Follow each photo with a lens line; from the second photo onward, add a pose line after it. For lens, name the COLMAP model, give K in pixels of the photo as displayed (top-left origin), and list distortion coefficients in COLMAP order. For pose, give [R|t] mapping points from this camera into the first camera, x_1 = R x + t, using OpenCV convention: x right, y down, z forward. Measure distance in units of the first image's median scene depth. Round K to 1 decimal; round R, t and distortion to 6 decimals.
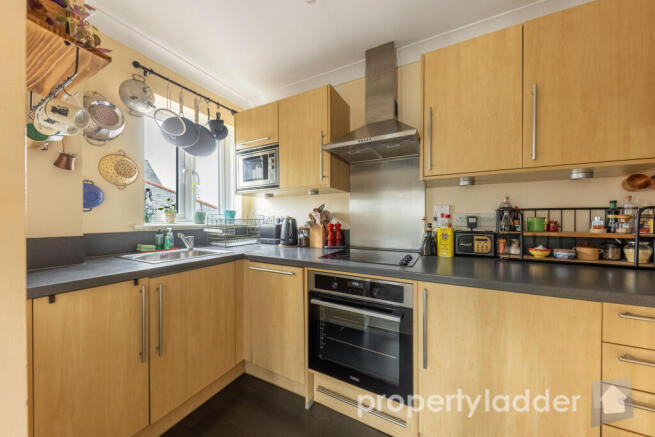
lens RADIAL K [[226.2, 0, 327.5], [0, 226.2, 218.5], [0, 0, 1]] dist [-0.000111, -0.000088]
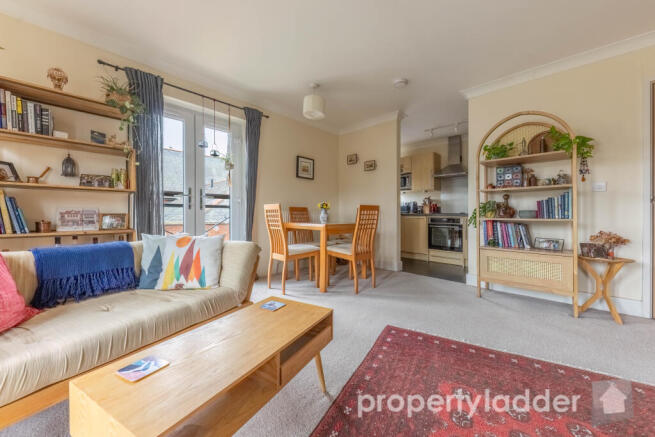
lens RADIAL K [[238.1, 0, 340.1], [0, 238.1, 216.4], [0, 0, 1]] dist [-0.000150, -0.000033]
pose [[0.965644, -0.001790, -0.259861, -0.323236], [0.000529, 0.999988, -0.004922, 0.193595], [0.259866, 0.004615, 0.965634, -1.990375]]
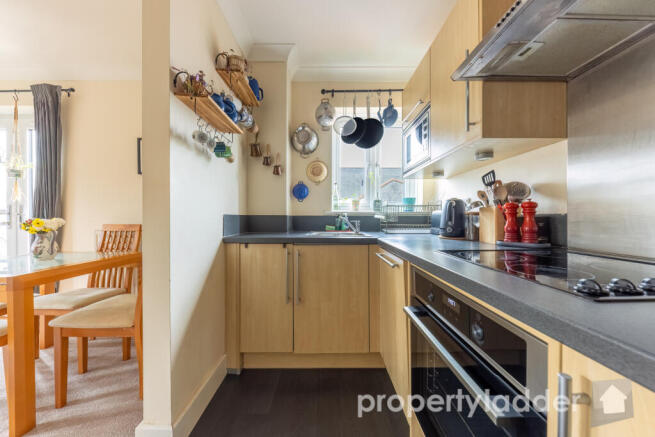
lens RADIAL K [[226.2, 0, 327.5], [0, 226.2, 218.5], [0, 0, 1]] dist [-0.000111, -0.000088]
pose [[0.465520, 0.003299, -0.885031, 0.335904], [0.000494, 0.999992, 0.003987, 0.065621], [0.885037, -0.002293, 0.465514, 0.360325]]
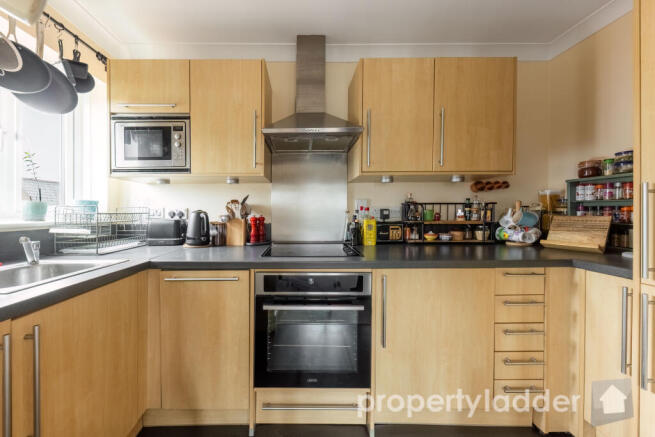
lens RADIAL K [[235.7, 0, 301.9], [0, 235.7, 212.2], [0, 0, 1]] dist [0.000115, -0.000180]
pose [[0.885353, -0.005440, 0.464888, -0.276325], [0.003795, 0.999983, 0.004475, -0.000334], [-0.464904, -0.002198, 0.885358, 0.109868]]
